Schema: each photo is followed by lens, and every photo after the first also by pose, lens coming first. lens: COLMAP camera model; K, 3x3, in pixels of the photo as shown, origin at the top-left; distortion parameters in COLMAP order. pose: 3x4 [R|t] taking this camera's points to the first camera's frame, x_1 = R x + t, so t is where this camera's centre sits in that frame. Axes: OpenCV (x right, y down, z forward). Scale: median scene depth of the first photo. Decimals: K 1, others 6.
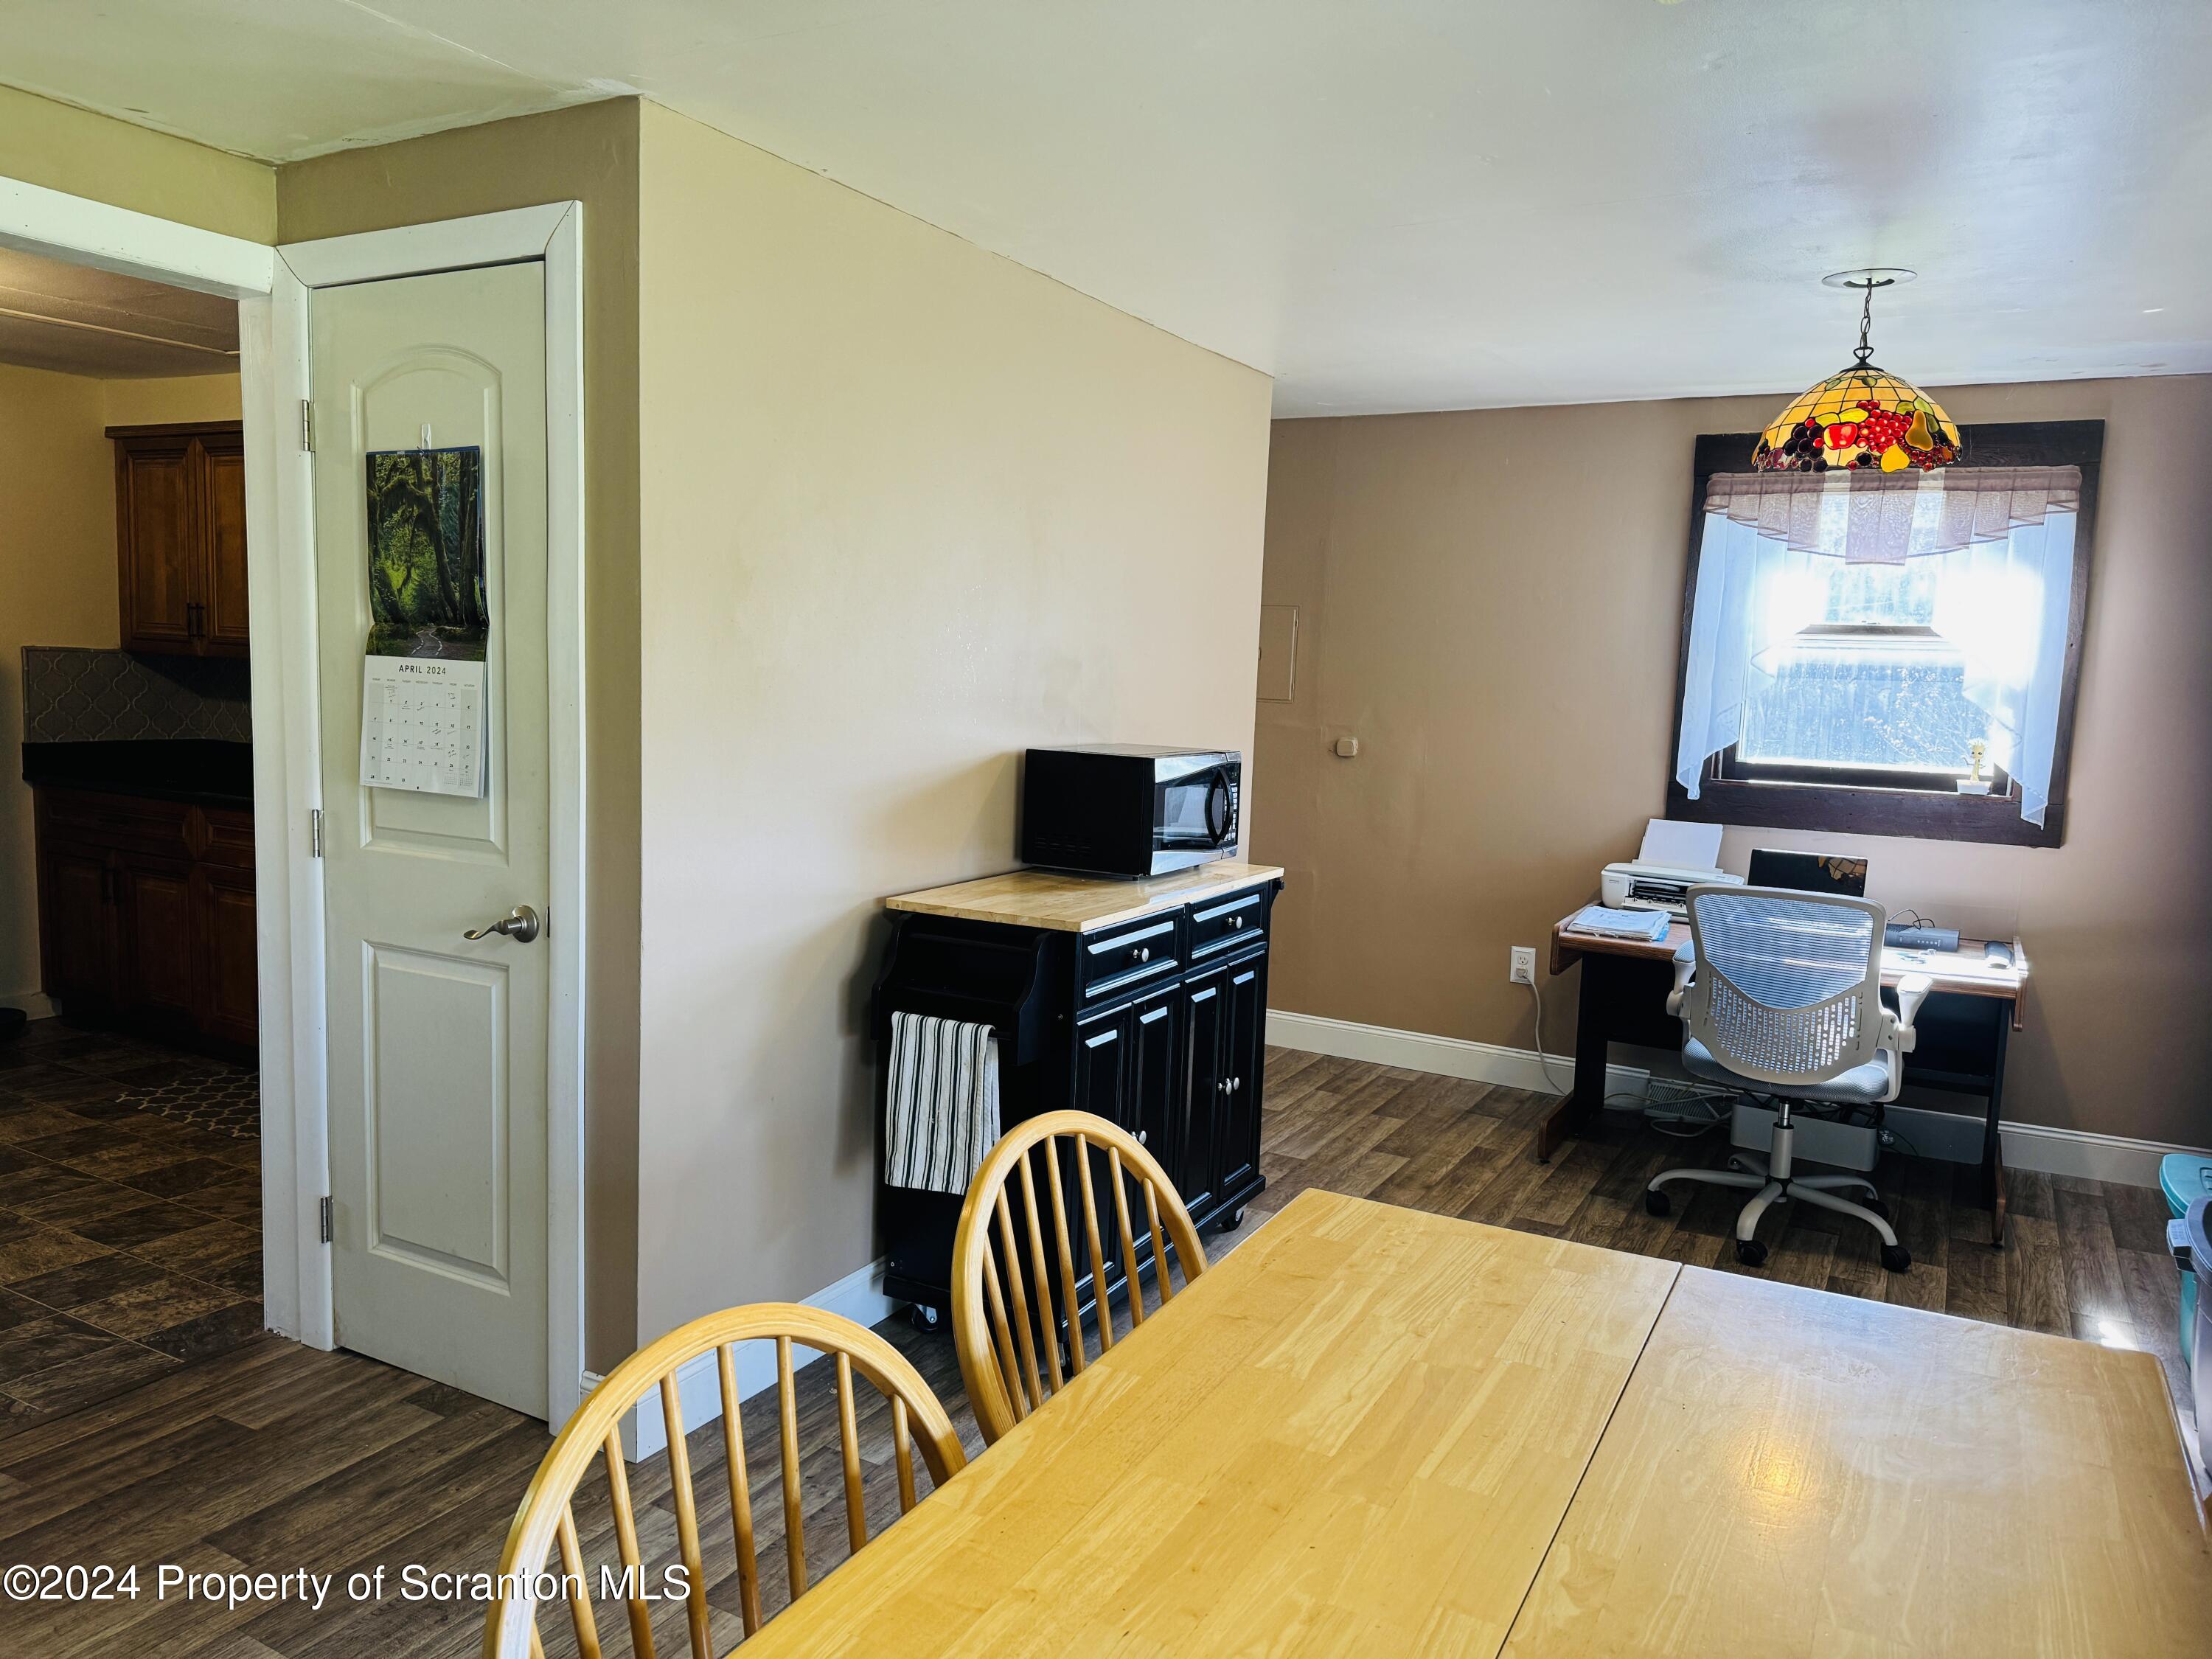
lens RADIAL K [[1544.6, 0, 1099.8], [0, 1544.6, 828.5], [0, 0, 1]] dist [0.078033, -0.117768]
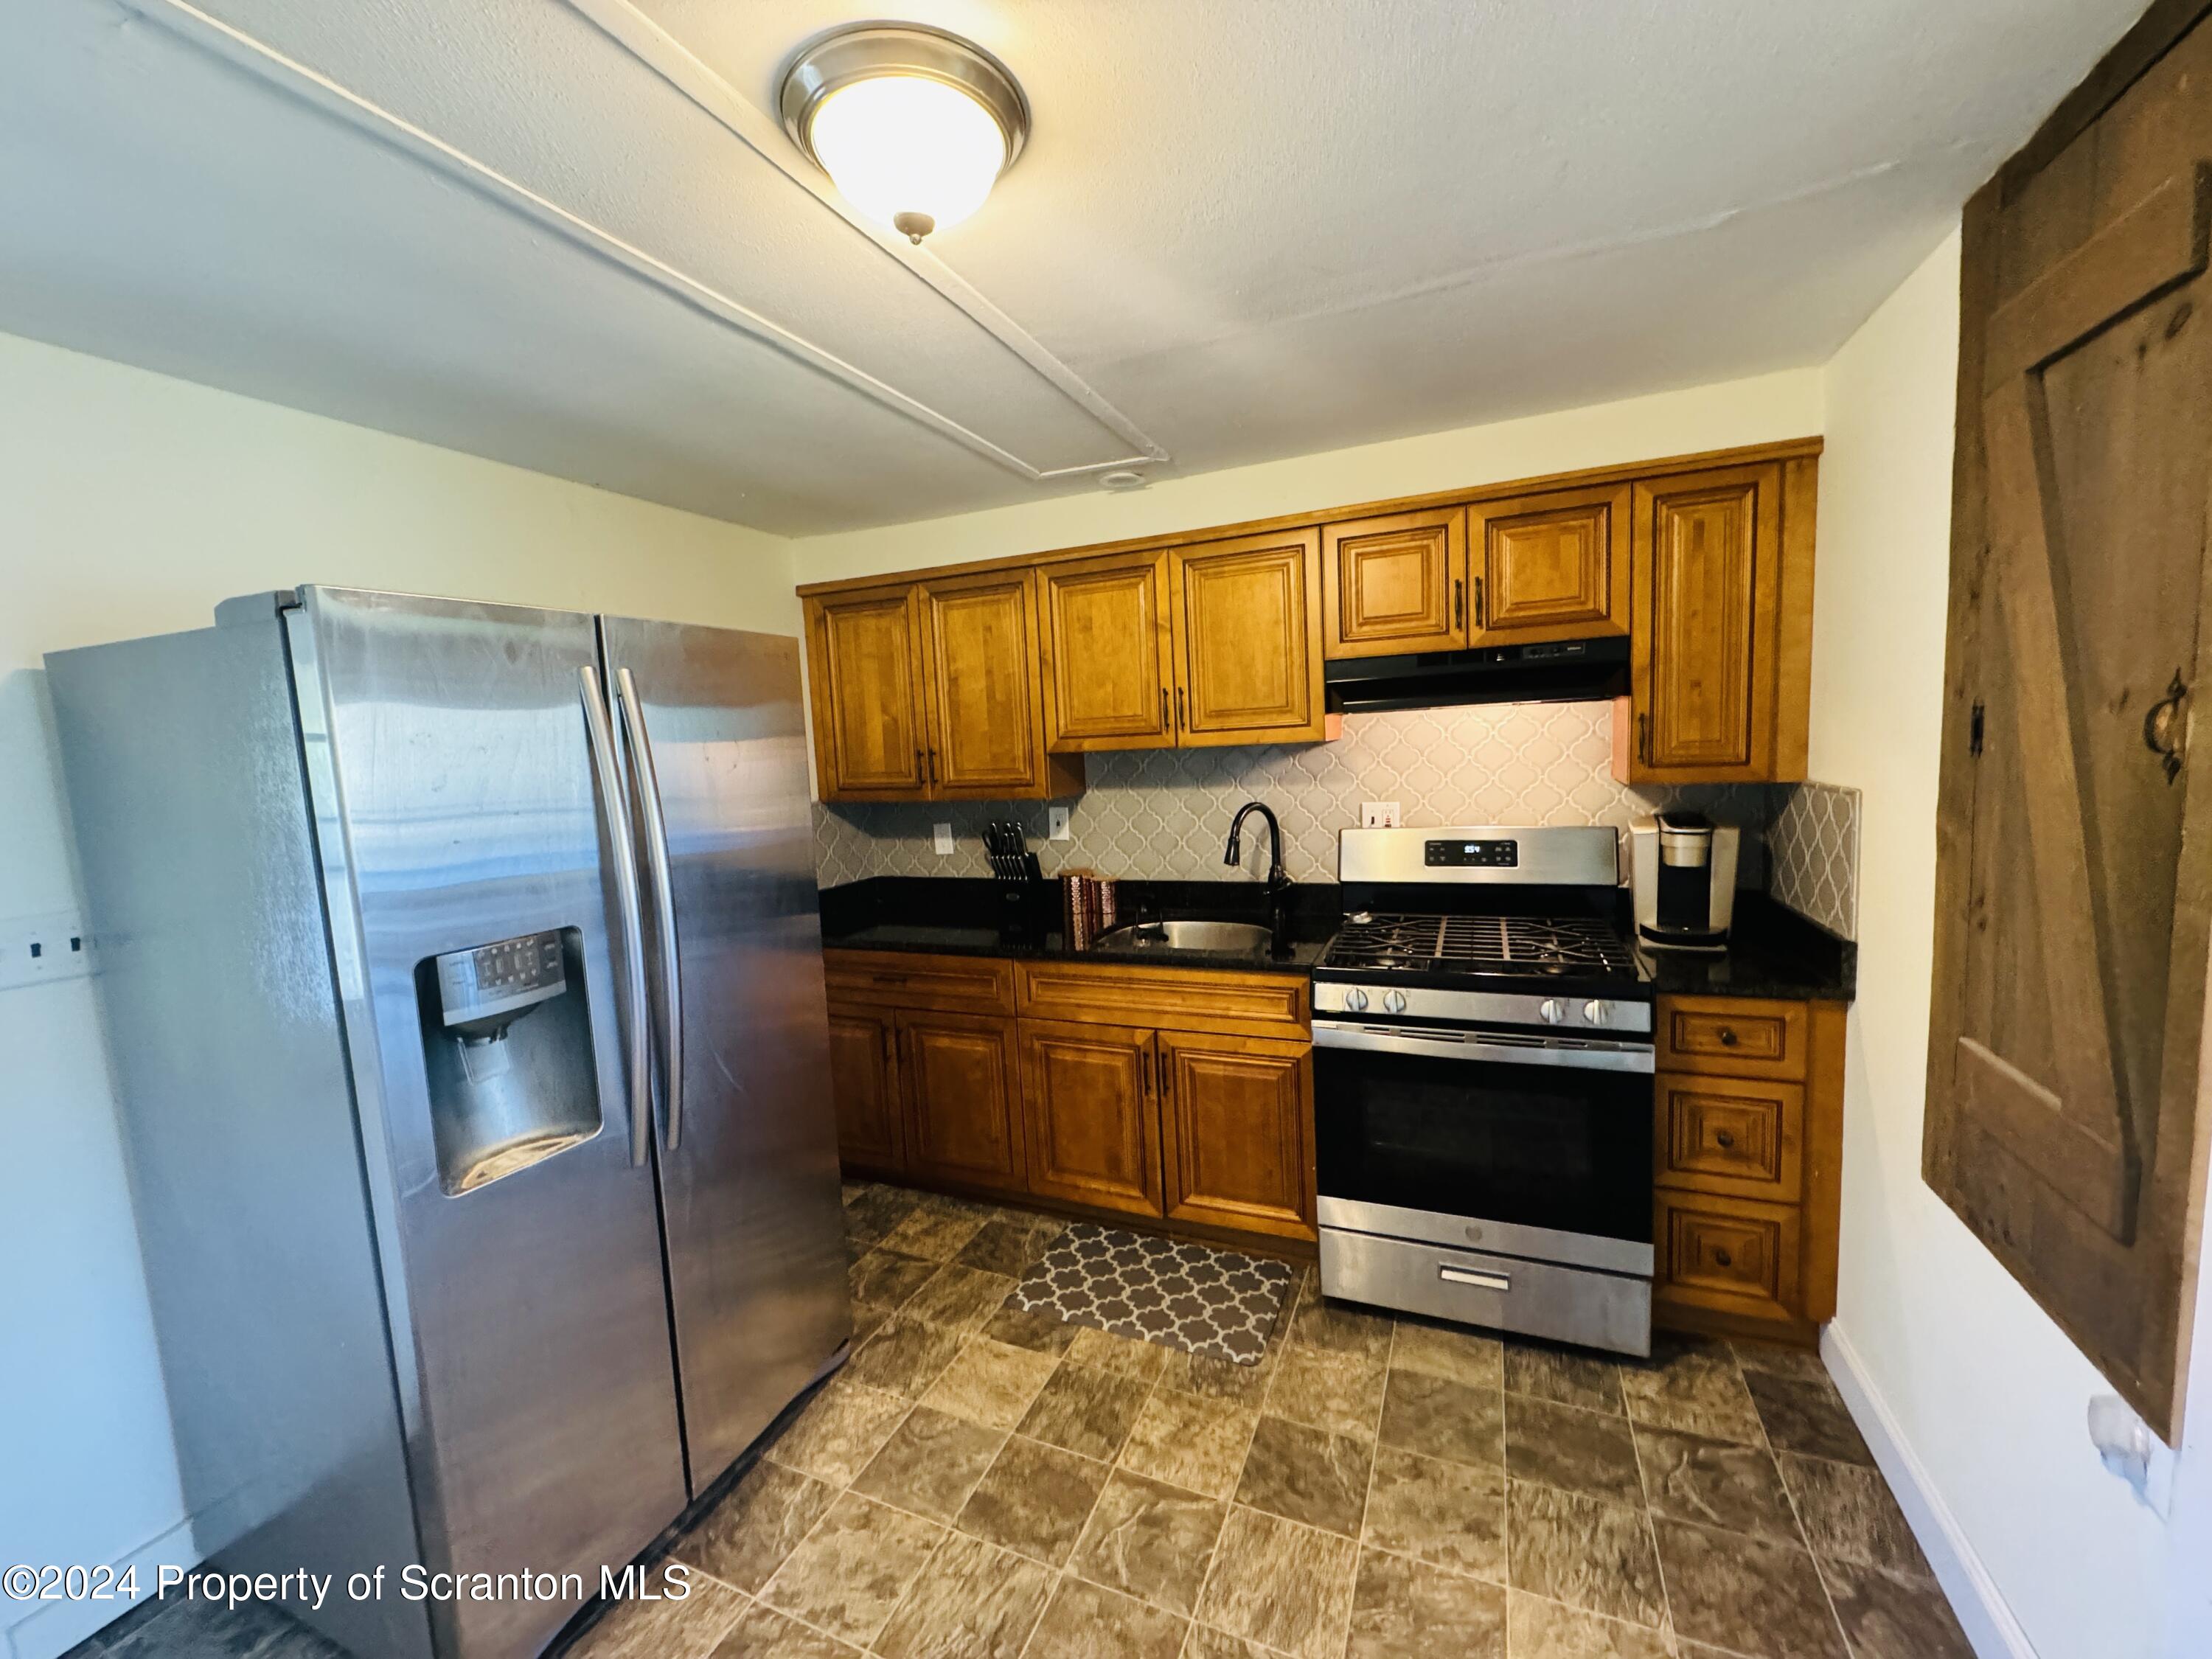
lens RADIAL K [[878.8, 0, 1106.0], [0, 878.8, 829.5], [0, 0, 1]] dist [-0.001472, 0.000995]
pose [[0.990495, -0.096671, 0.097845, -0.645323], [0.097403, 0.995241, -0.002712, -0.098463], [-0.097117, 0.012217, 0.995198, 0.524102]]
